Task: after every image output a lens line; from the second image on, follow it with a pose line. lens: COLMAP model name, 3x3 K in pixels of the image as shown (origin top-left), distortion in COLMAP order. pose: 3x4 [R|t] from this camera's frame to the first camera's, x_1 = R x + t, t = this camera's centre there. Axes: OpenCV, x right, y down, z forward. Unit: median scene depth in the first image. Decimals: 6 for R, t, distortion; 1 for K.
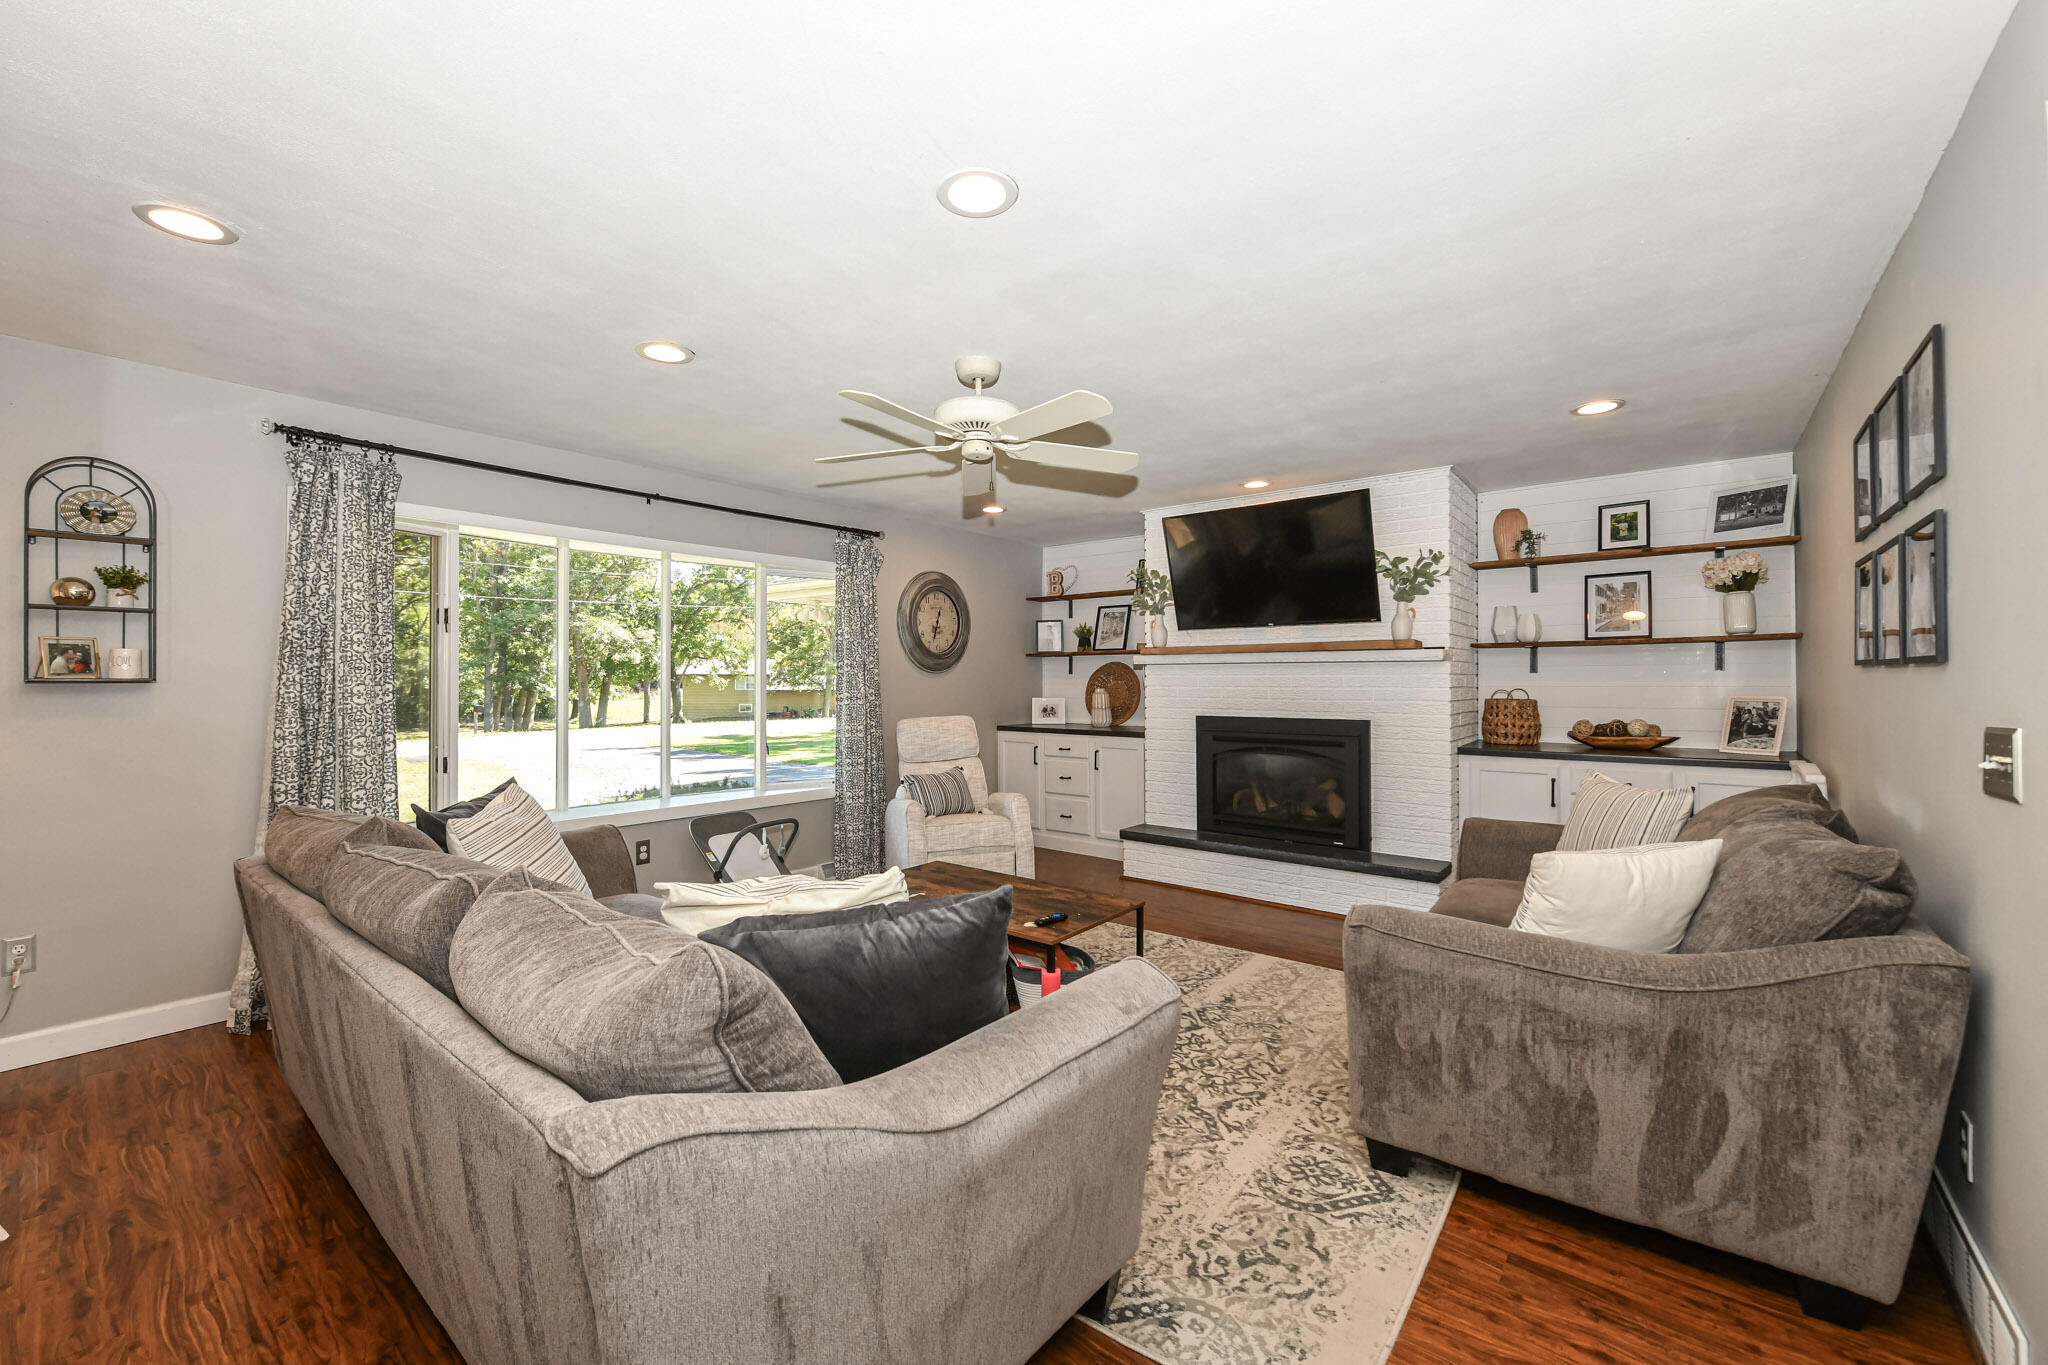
lens RADIAL K [[804.3, 0, 1025.8], [0, 804.3, 677.9], [0, 0, 1]] dist [-0.002481, -0.000270]
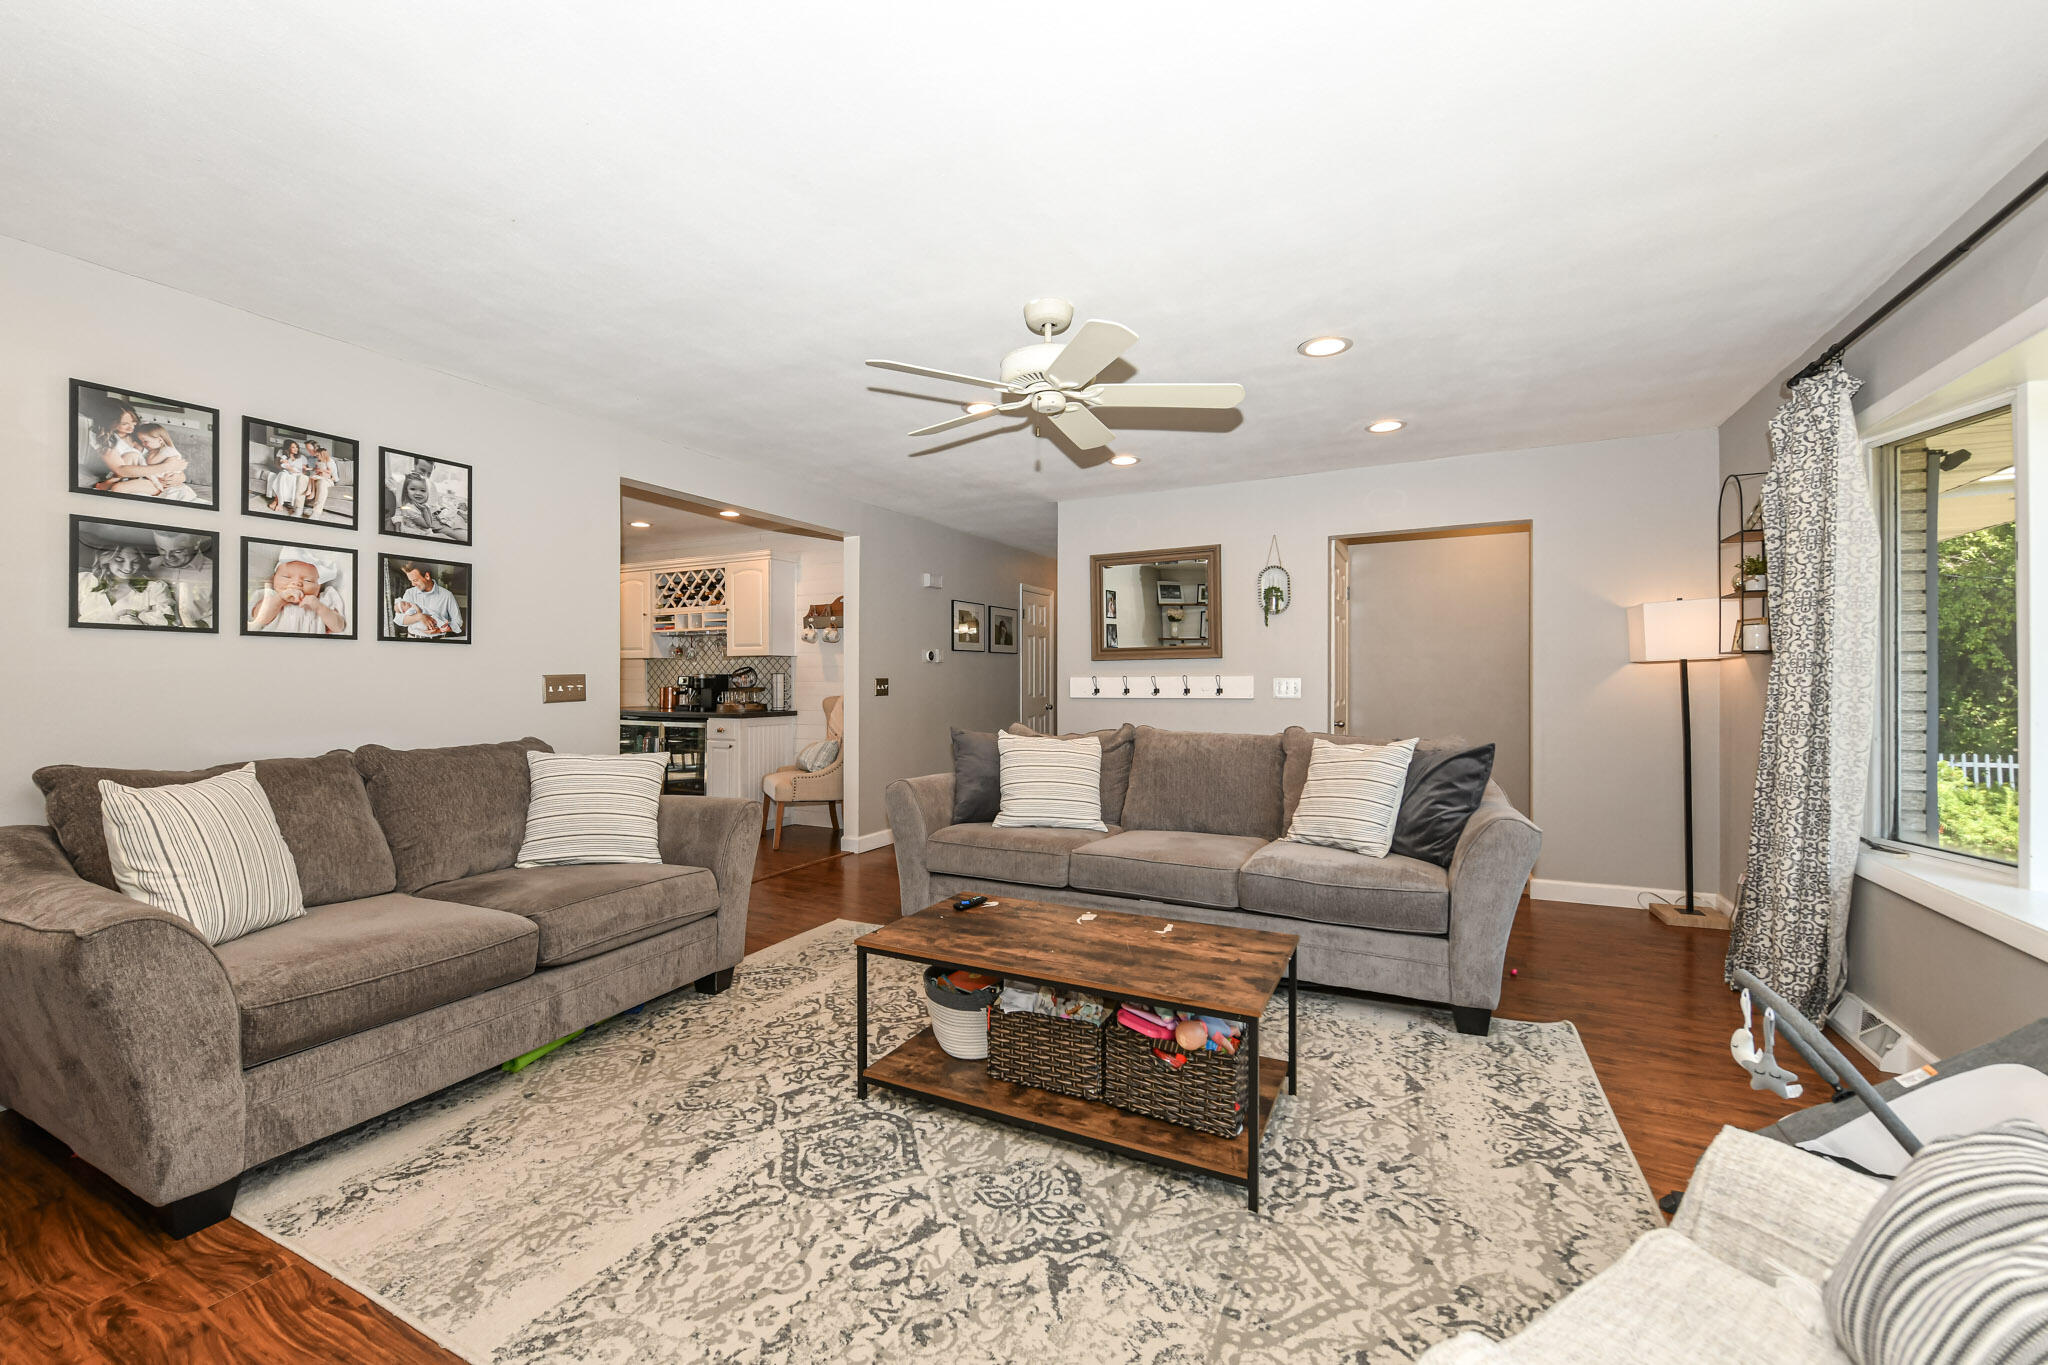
lens RADIAL K [[804.3, 0, 1025.8], [0, 804.3, 677.9], [0, 0, 1]] dist [-0.002481, -0.000270]
pose [[-0.977077, 0.001766, -0.212879, 0.153259], [0.002661, 0.999989, -0.003920, 0.041630], [0.212869, -0.004397, -0.977071, 1.782964]]
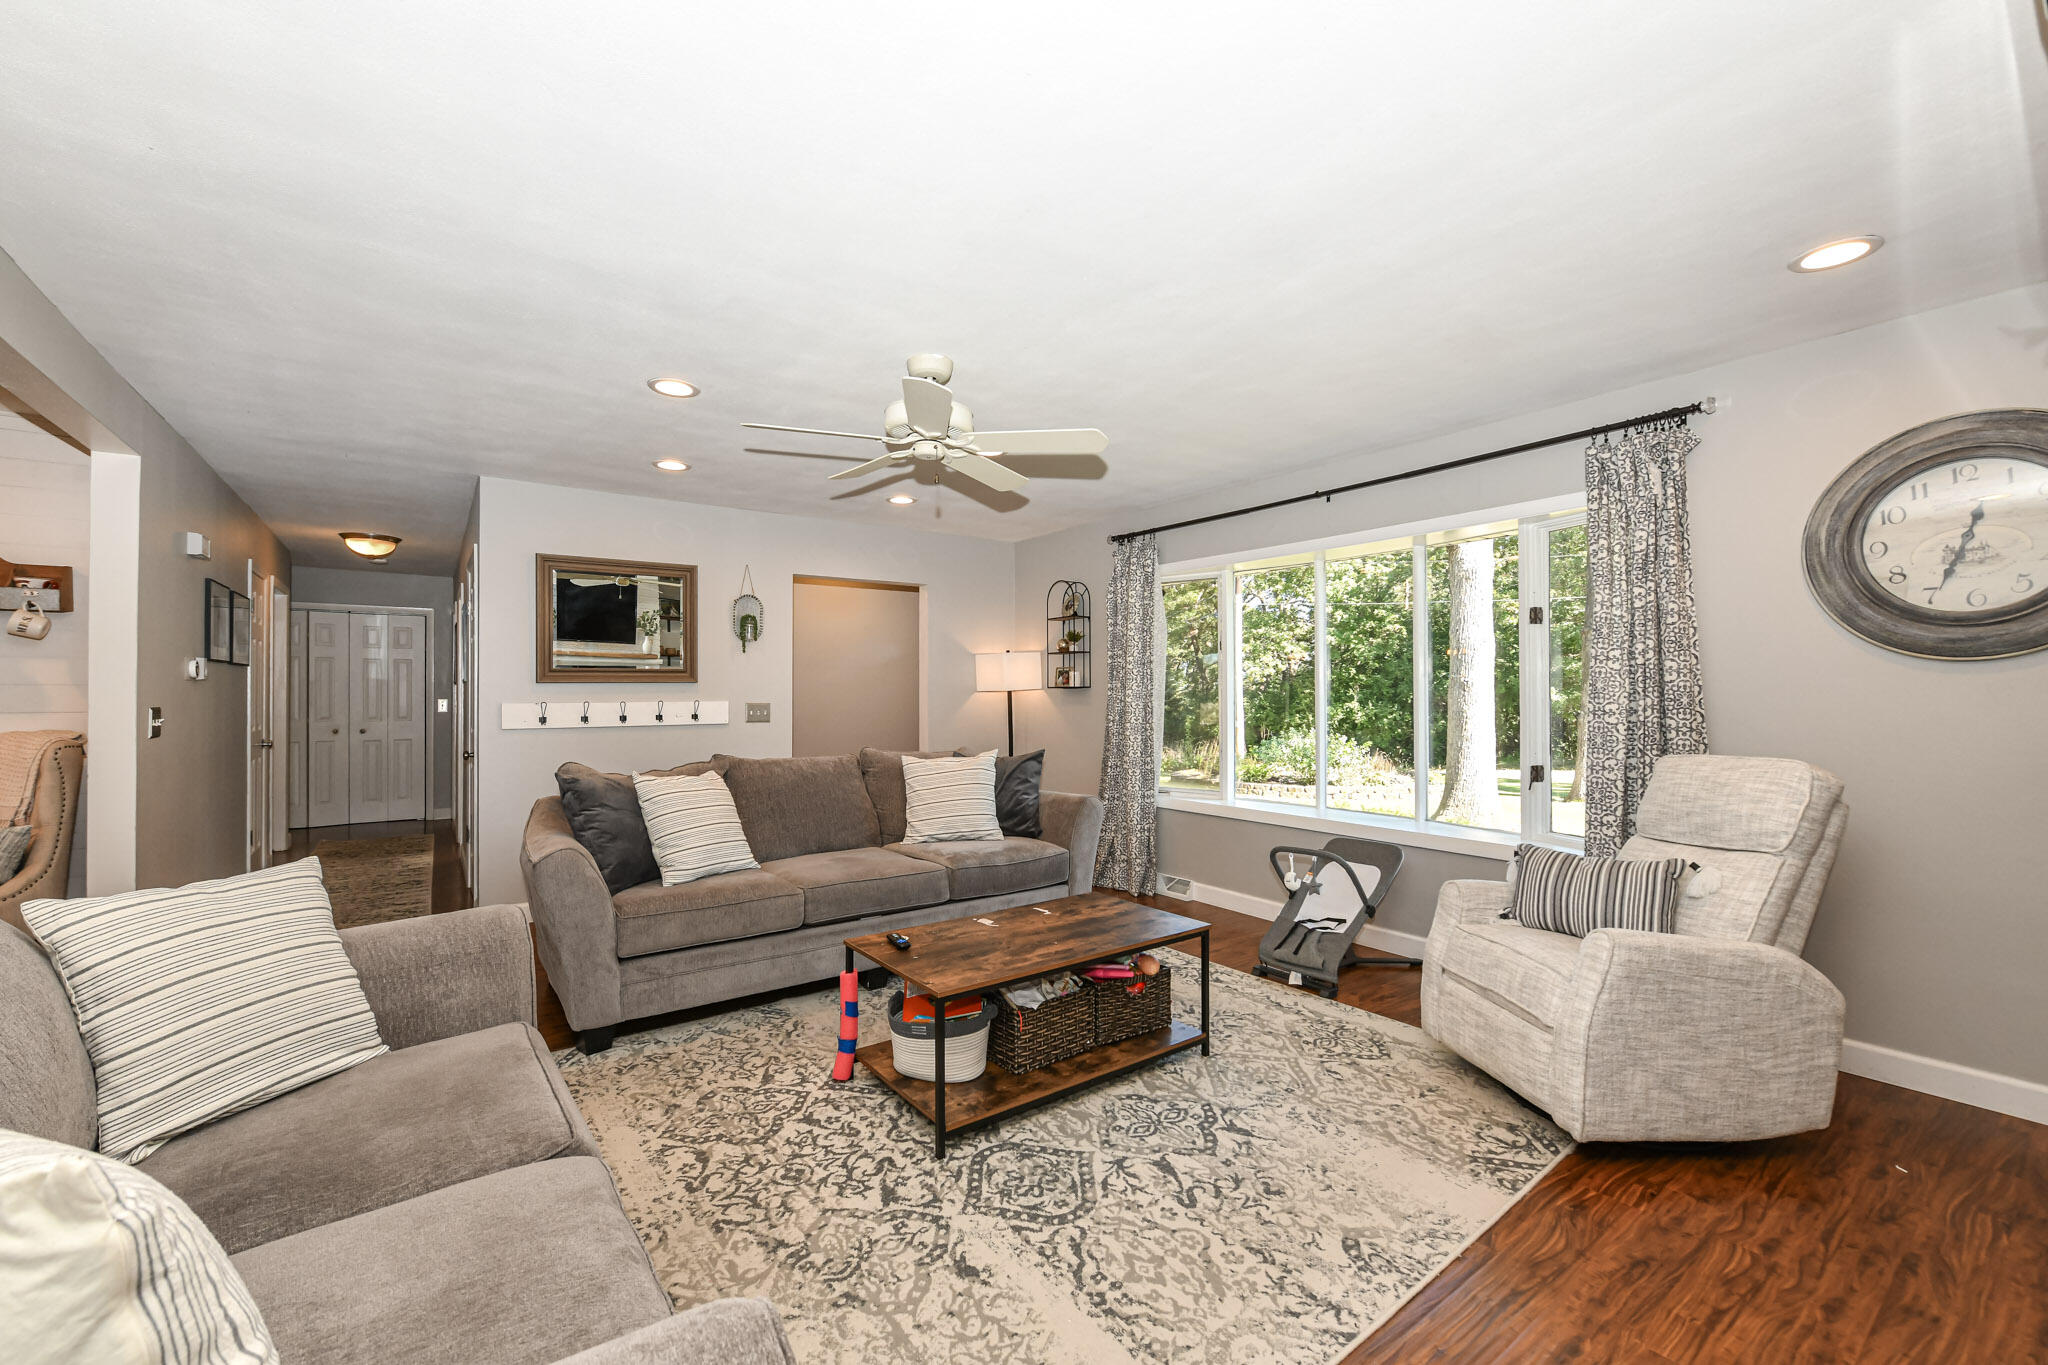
lens RADIAL K [[821.2, 0, 991.7], [0, 821.2, 684.8], [0, 0, 1]] dist [-0.001809, -0.000105]
pose [[-0.272963, -0.009943, -0.961973, 0.837850], [0.002700, 0.999935, -0.011101, 0.018796], [0.962021, -0.005627, -0.272918, 1.258882]]
